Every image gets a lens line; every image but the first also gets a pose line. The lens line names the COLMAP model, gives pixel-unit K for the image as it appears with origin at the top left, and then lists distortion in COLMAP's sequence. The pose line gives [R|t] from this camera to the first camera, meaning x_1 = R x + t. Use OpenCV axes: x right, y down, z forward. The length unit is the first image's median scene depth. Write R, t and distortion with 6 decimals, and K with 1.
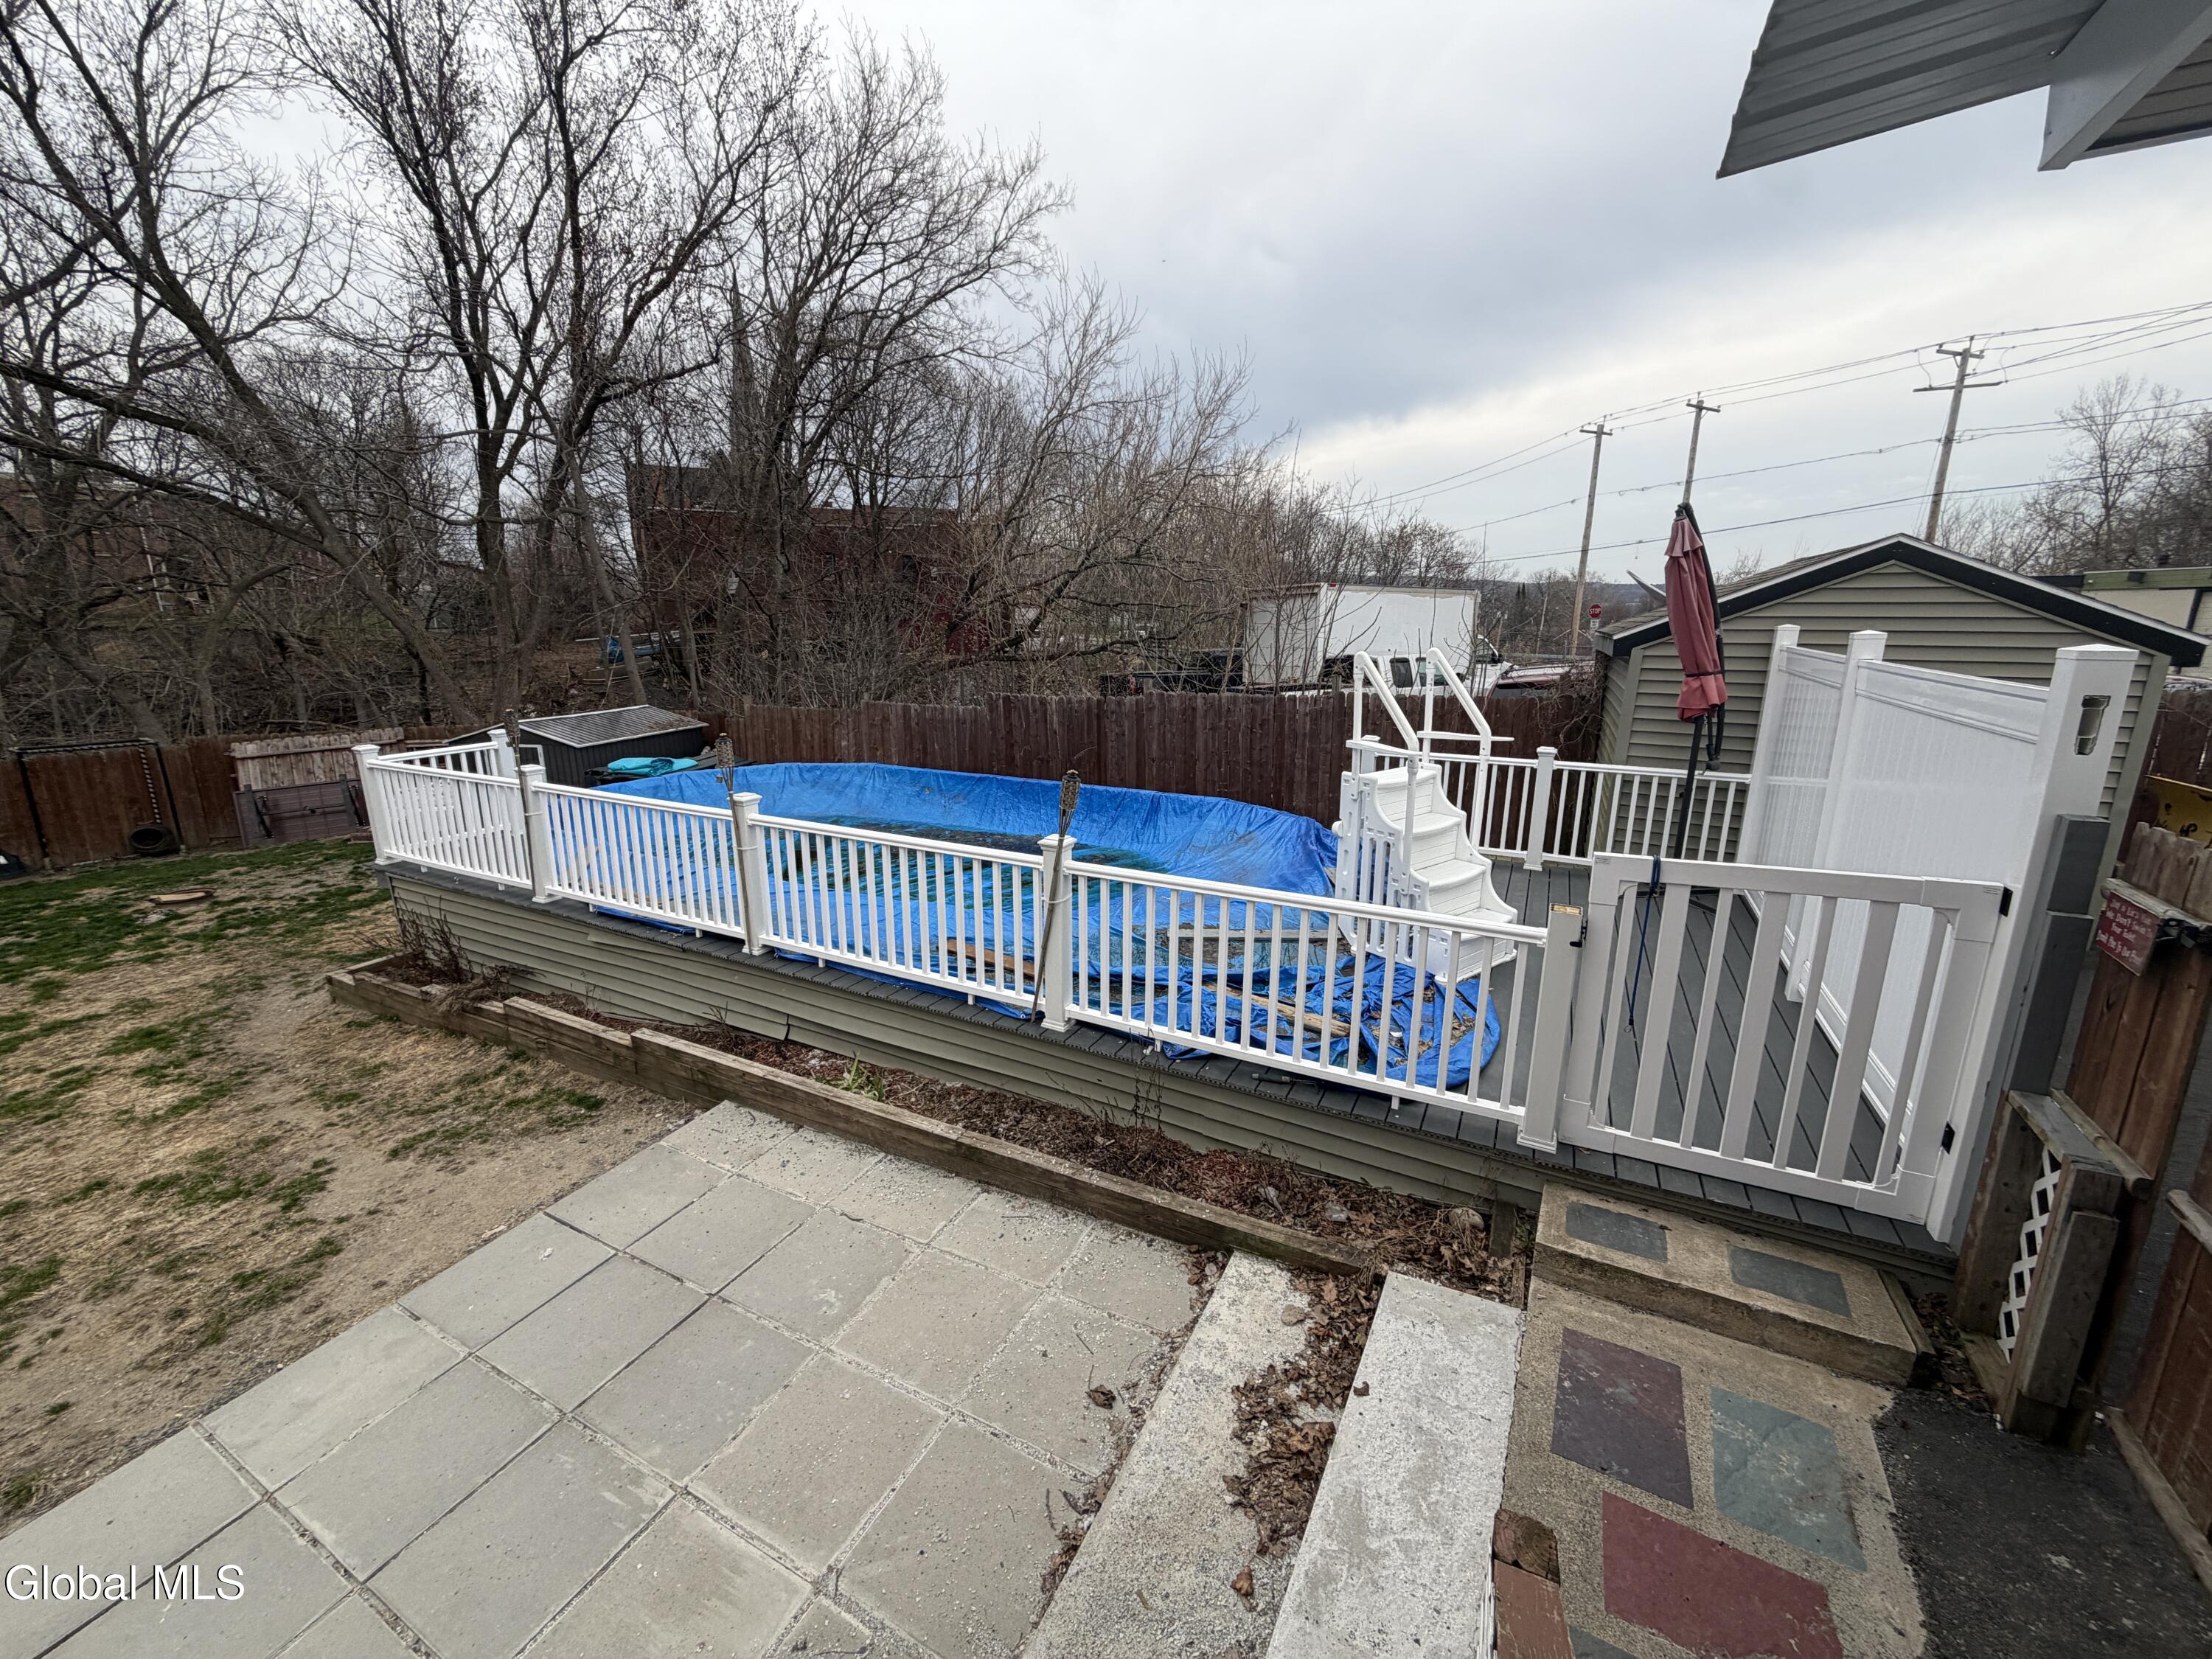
lens RADIAL K [[876.3, 0, 1100.6], [0, 876.3, 830.2], [0, 0, 1]] dist [0.000069, -0.000048]
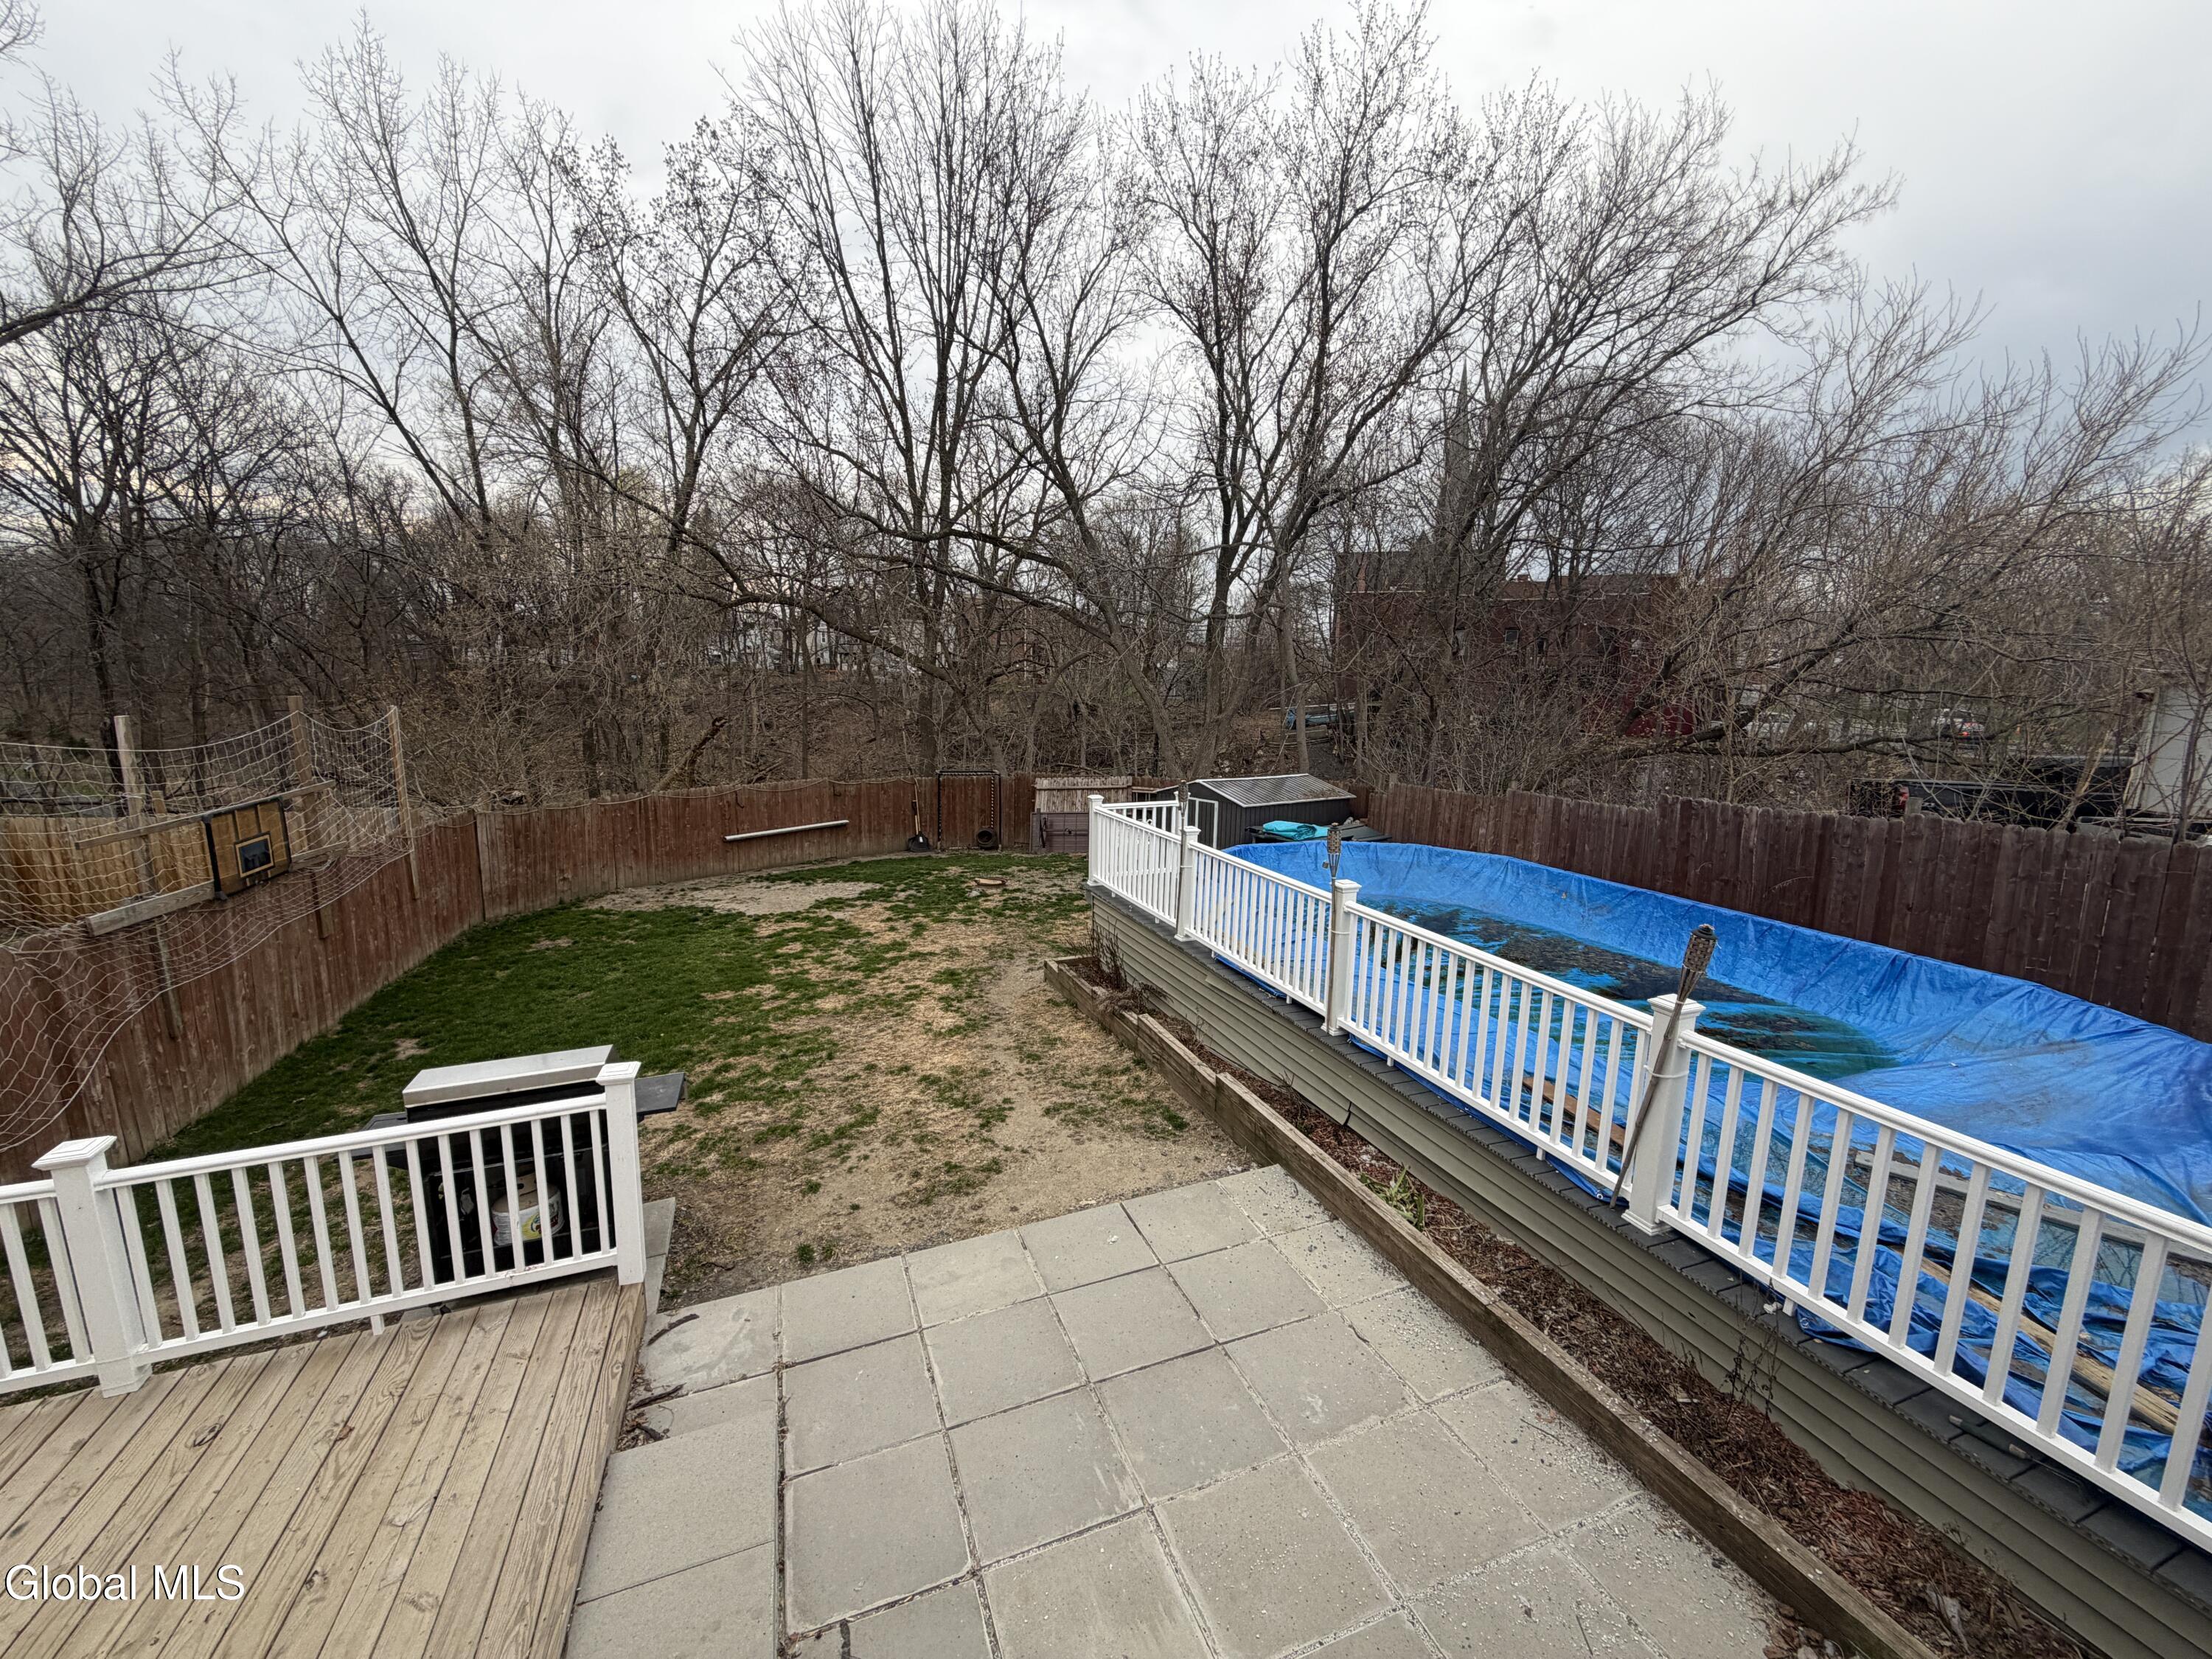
lens RADIAL K [[877.9, 0, 1099.9], [0, 877.9, 827.6], [0, 0, 1]] dist [-0.000698, 0.000215]
pose [[0.749041, 0.118474, -0.651845, 0.045733], [-0.171469, 0.985025, -0.018006, -0.030781], [0.639950, 0.125259, 0.758139, 0.001681]]
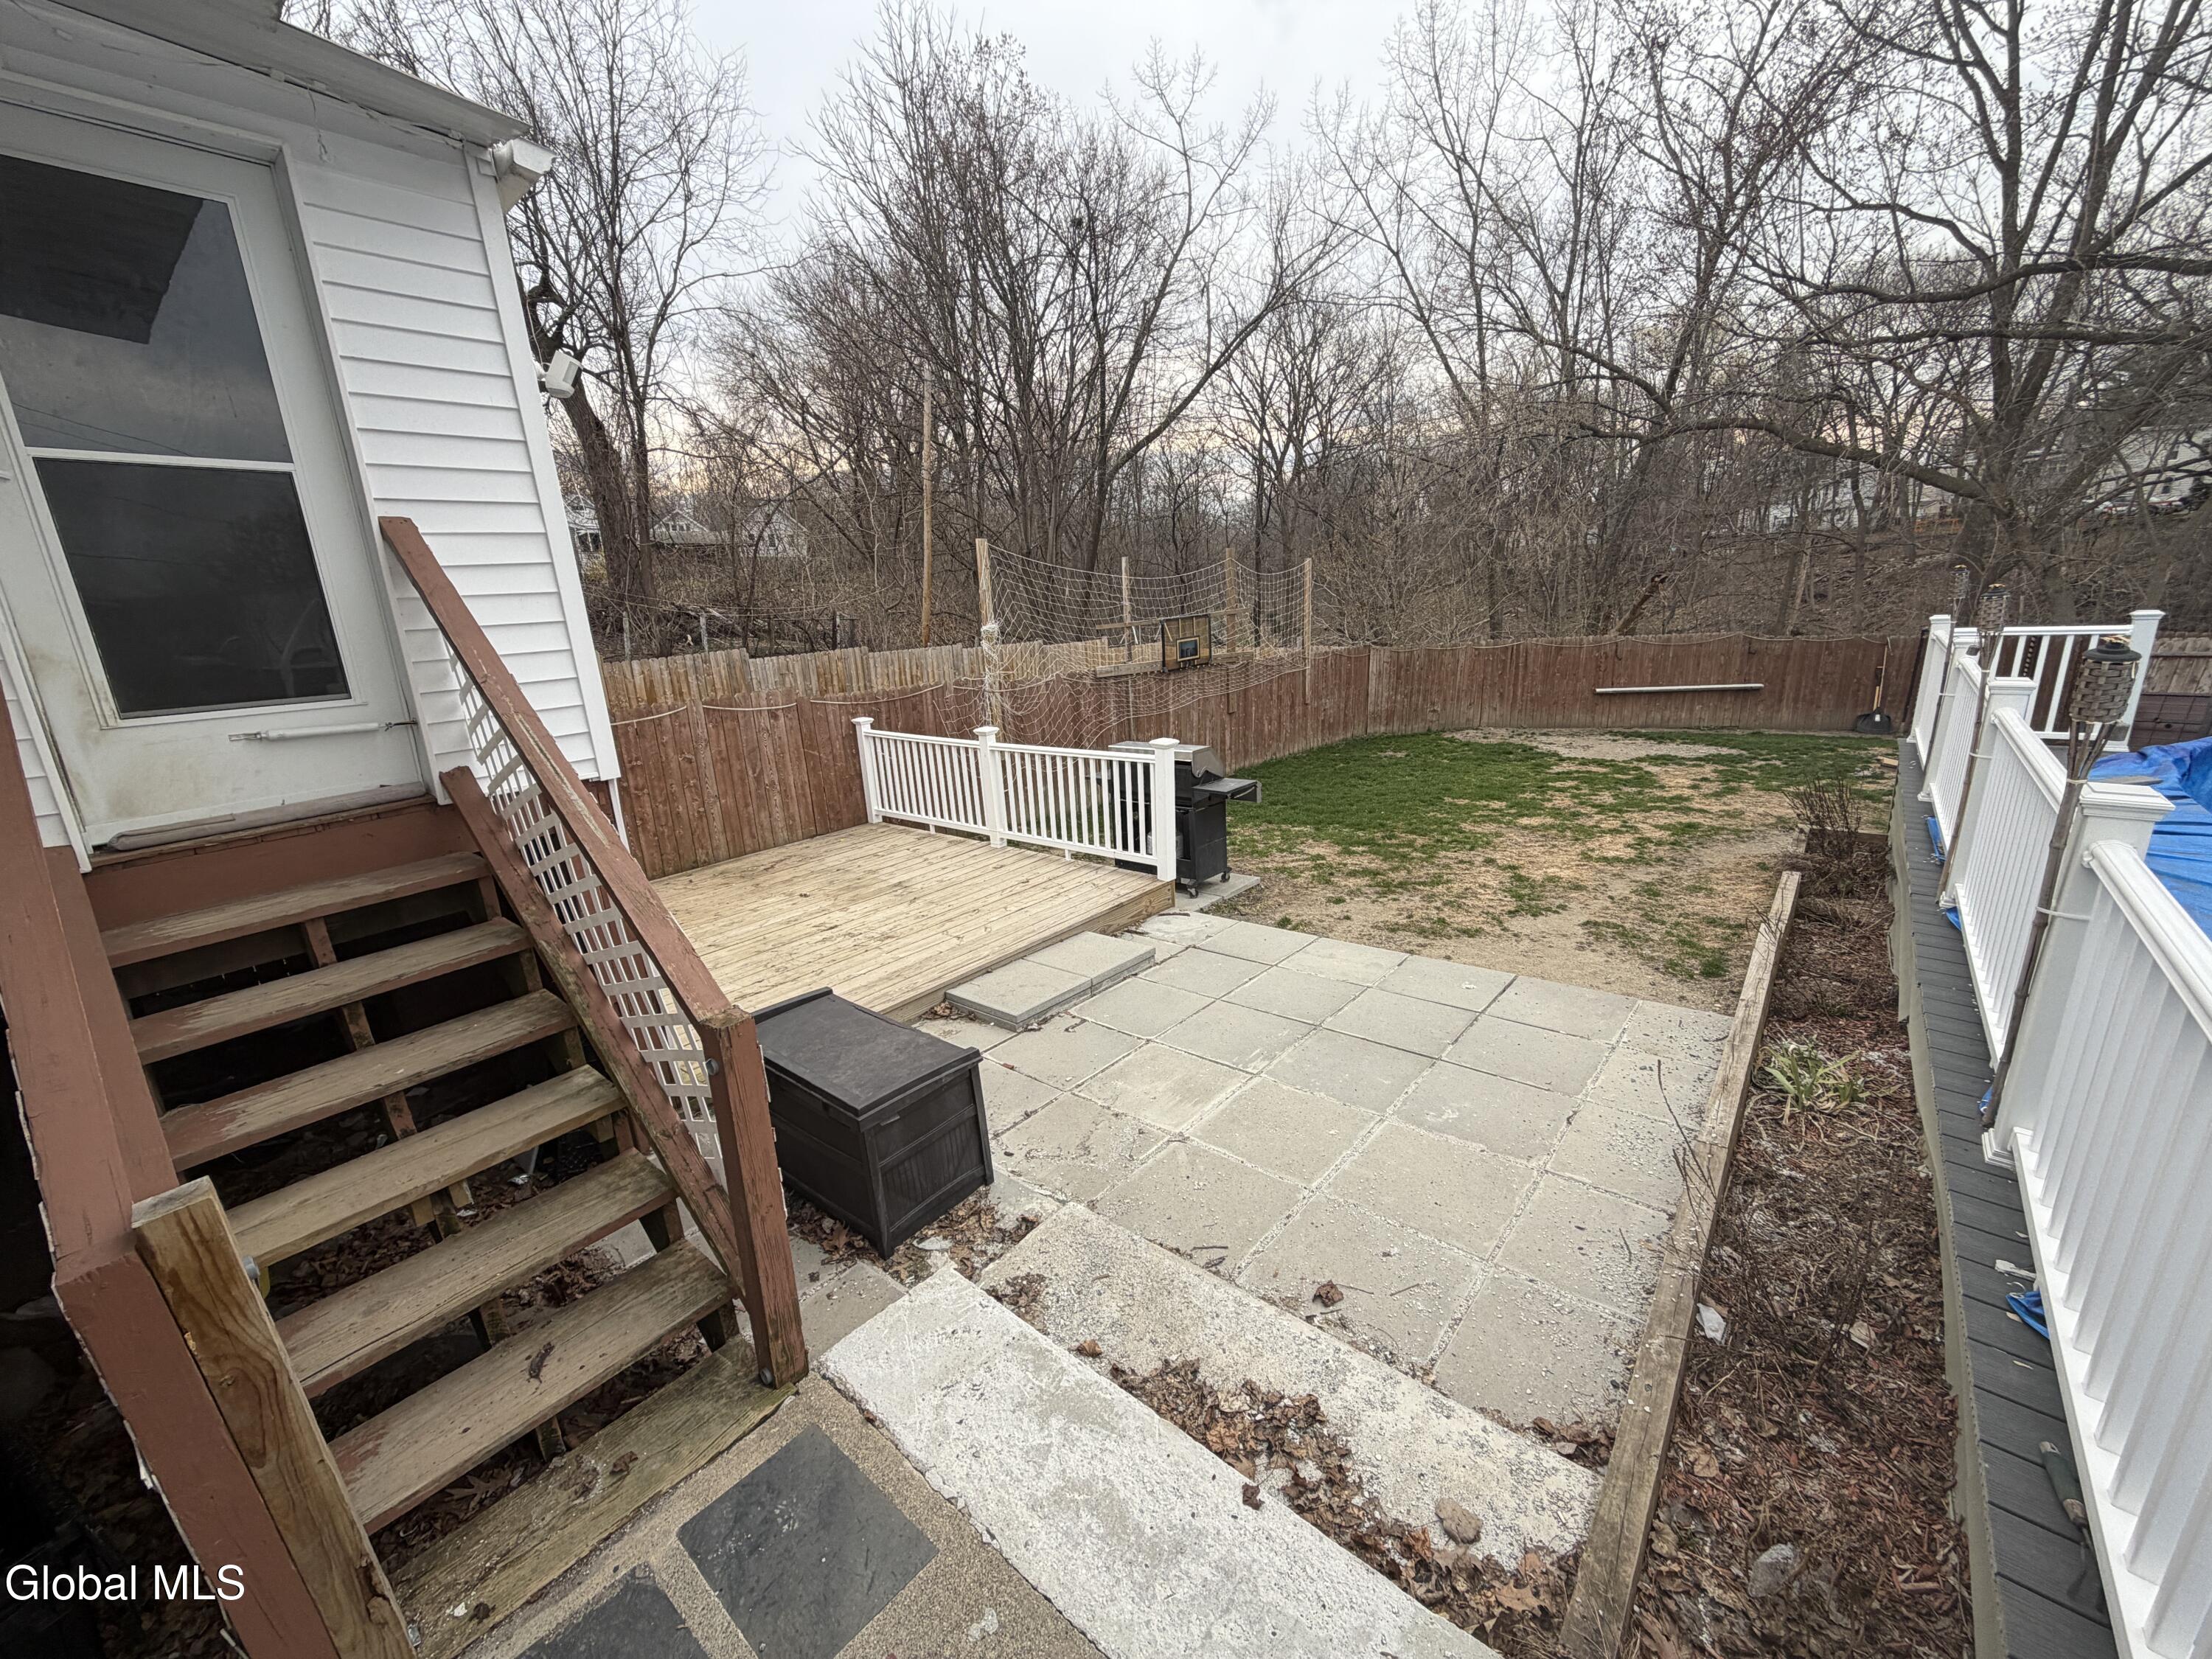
lens RADIAL K [[877.9, 0, 1099.9], [0, 877.9, 827.6], [0, 0, 1]] dist [-0.000698, 0.000215]
pose [[-0.217124, 0.269997, -0.938061, 0.370778], [-0.181881, 0.932968, 0.310629, -0.013337], [0.959050, 0.238060, -0.153462, 0.393563]]
